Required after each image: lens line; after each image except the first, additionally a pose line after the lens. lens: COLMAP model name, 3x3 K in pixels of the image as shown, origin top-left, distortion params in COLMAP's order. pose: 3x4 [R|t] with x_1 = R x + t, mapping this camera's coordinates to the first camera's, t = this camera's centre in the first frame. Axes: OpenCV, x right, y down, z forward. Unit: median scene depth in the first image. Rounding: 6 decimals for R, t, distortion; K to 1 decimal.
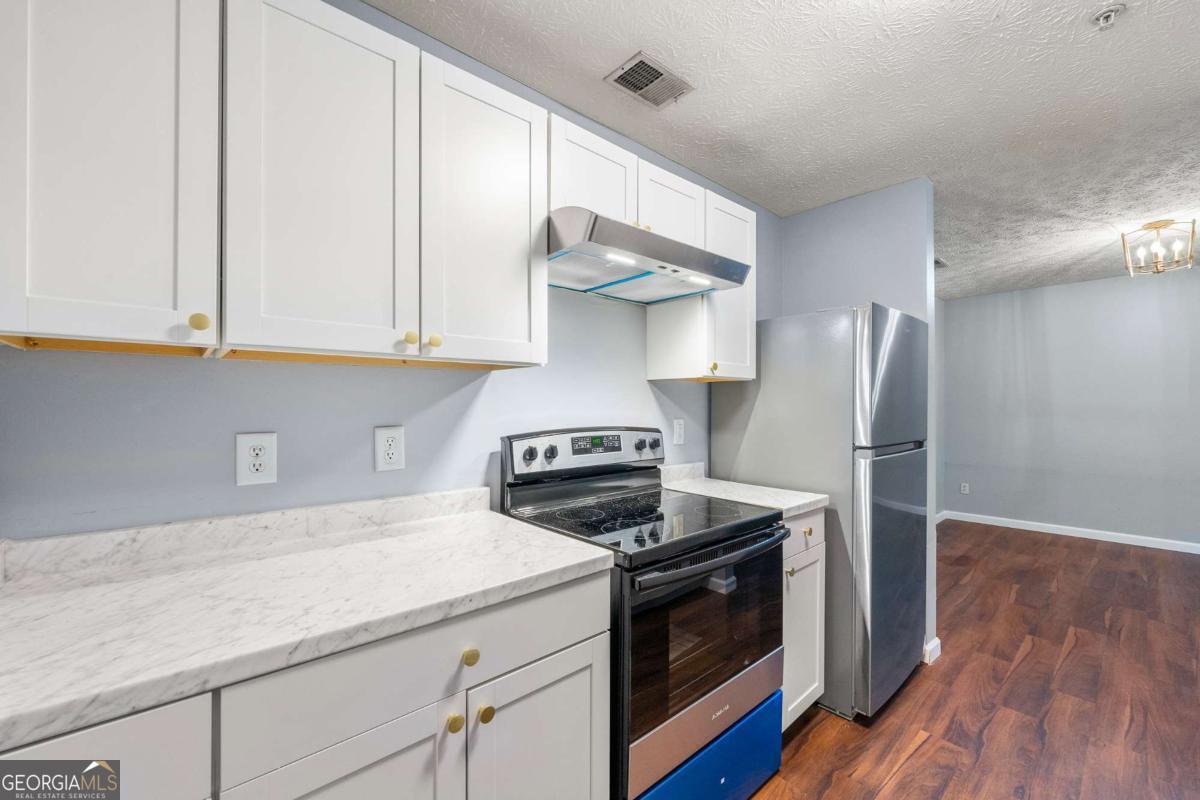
lens RADIAL K [[486.6, 0, 601.1], [0, 486.6, 401.0], [0, 0, 1]] dist [-0.001063, 0.000357]
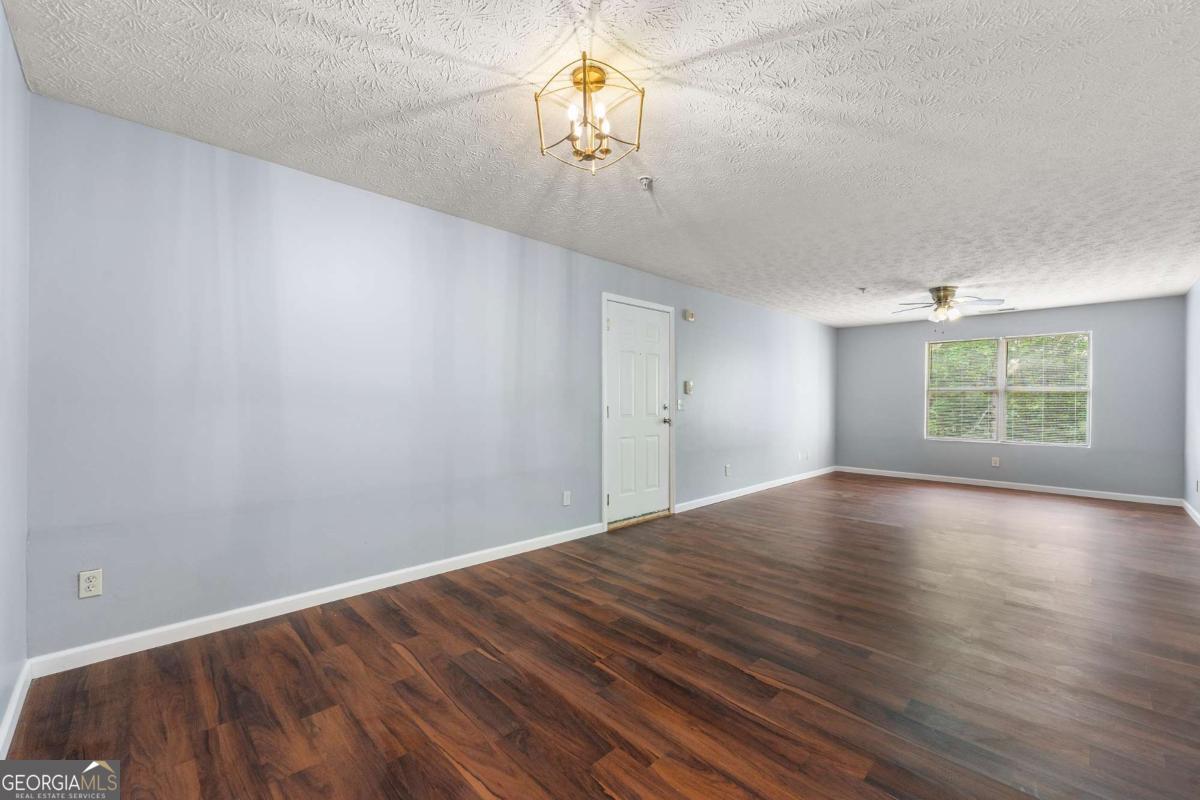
lens RADIAL K [[486.6, 0, 607.8], [0, 486.6, 402.8], [0, 0, 1]] dist [-0.001063, 0.000357]
pose [[-0.052457, -0.002418, 0.998620, 0.736414], [-0.016438, 0.999864, 0.001557, 0.049719], [-0.998488, -0.016334, -0.052489, 1.357854]]
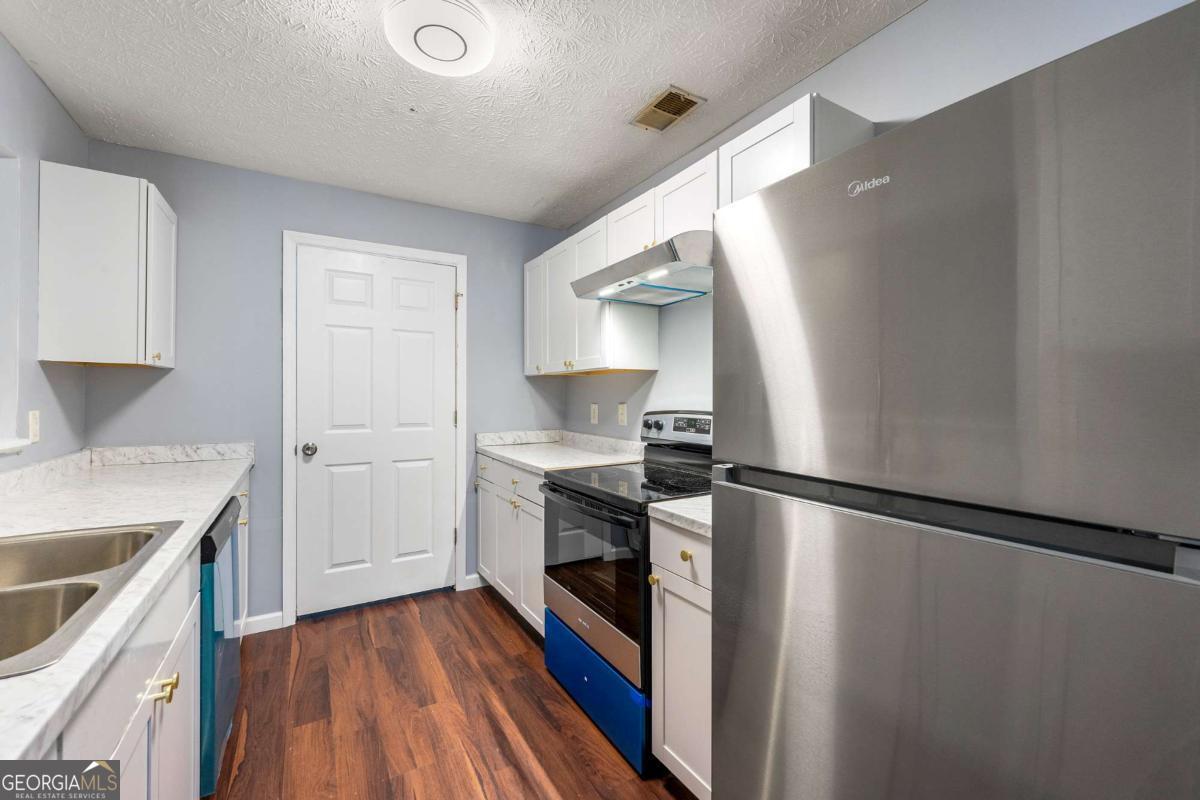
lens RADIAL K [[486.6, 0, 602.5], [0, 486.6, 400.5], [0, 0, 1]] dist [-0.001063, 0.000357]
pose [[-0.185373, 0.010252, -0.982615, 0.951397], [0.004811, 0.999943, 0.009525, 0.013254], [0.982657, -0.002961, -0.185411, 0.803618]]
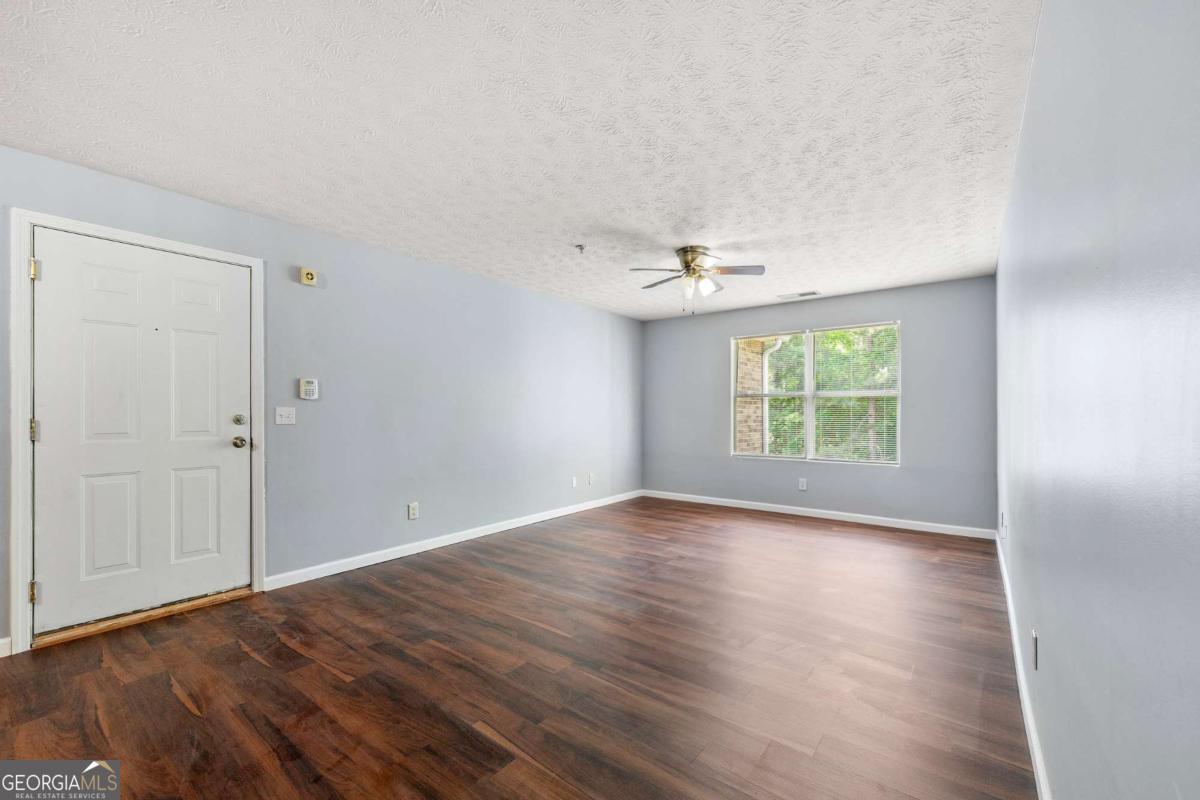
lens RADIAL K [[486.6, 0, 601.8], [0, 486.6, 410.6], [0, 0, 1]] dist [-0.001063, 0.000357]
pose [[-0.185167, 0.003286, 0.982702, 1.393500], [-0.010657, 0.999929, -0.005352, 0.038851], [-0.982649, -0.011464, -0.185119, 0.264451]]
